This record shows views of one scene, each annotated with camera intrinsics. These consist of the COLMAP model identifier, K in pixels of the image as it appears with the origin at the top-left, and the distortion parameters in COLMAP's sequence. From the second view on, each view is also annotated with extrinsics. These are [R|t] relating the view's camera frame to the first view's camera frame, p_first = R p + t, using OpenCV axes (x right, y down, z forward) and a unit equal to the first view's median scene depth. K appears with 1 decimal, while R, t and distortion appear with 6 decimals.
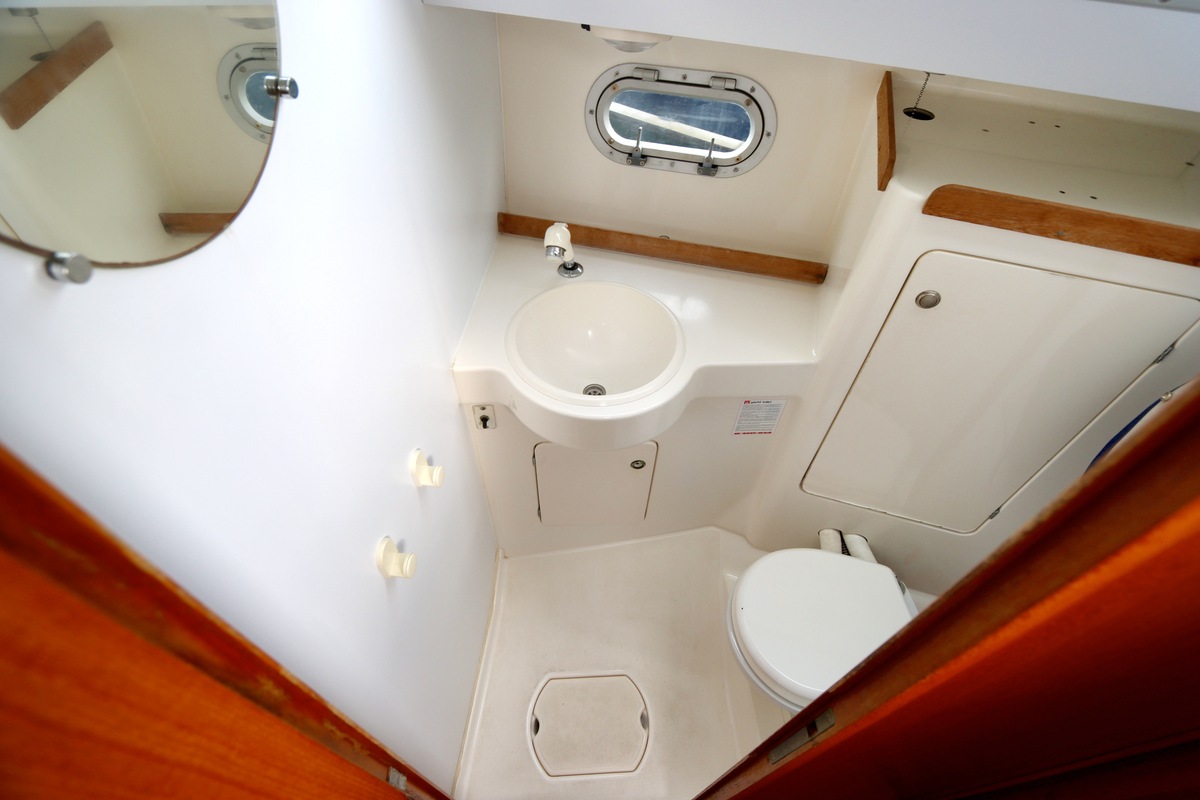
lens RADIAL K [[574.2, 0, 598.3], [0, 574.2, 399.6], [0, 0, 1]] dist [-0.023077, 0.000834]
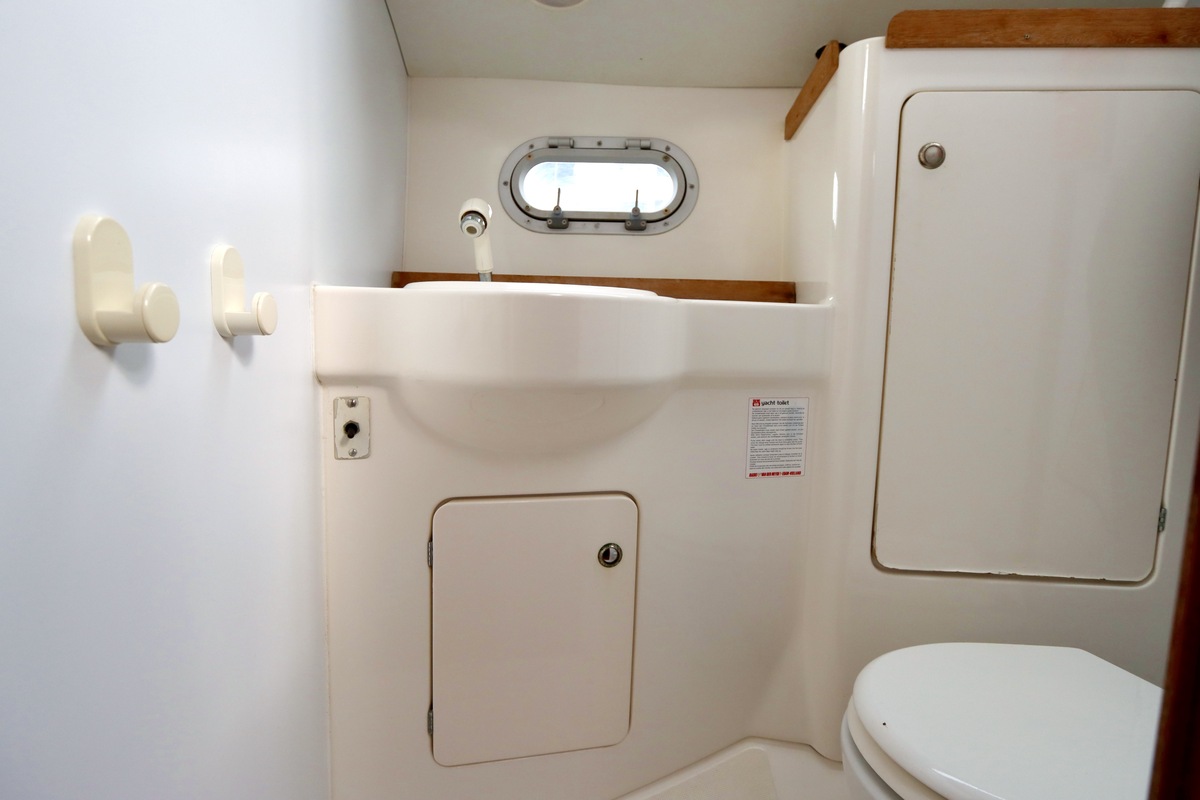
lens RADIAL K [[633.1, 0, 597.3], [0, 633.1, 395.0], [0, 0, 1]] dist [-0.022404, -0.000373]
pose [[0.980183, -0.020309, 0.197048, -0.076816], [0.148416, 0.734115, -0.662606, 0.470839], [-0.131199, 0.678721, 0.722582, 0.468932]]
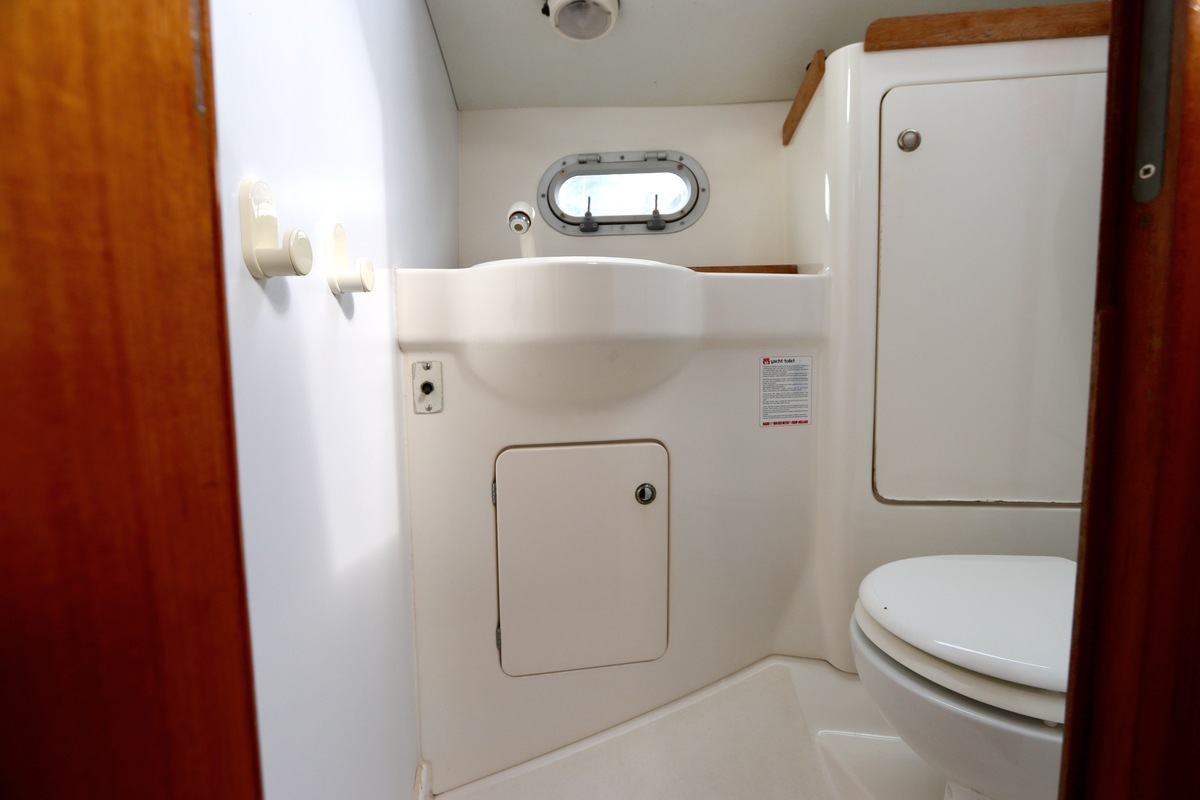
lens RADIAL K [[574.2, 0, 598.3], [0, 574.2, 399.6], [0, 0, 1]] dist [-0.023077, 0.000834]
pose [[0.986886, -0.051915, 0.152842, -0.097416], [0.143380, 0.716874, -0.682300, 0.554481], [-0.074147, 0.695267, 0.714917, 0.480407]]
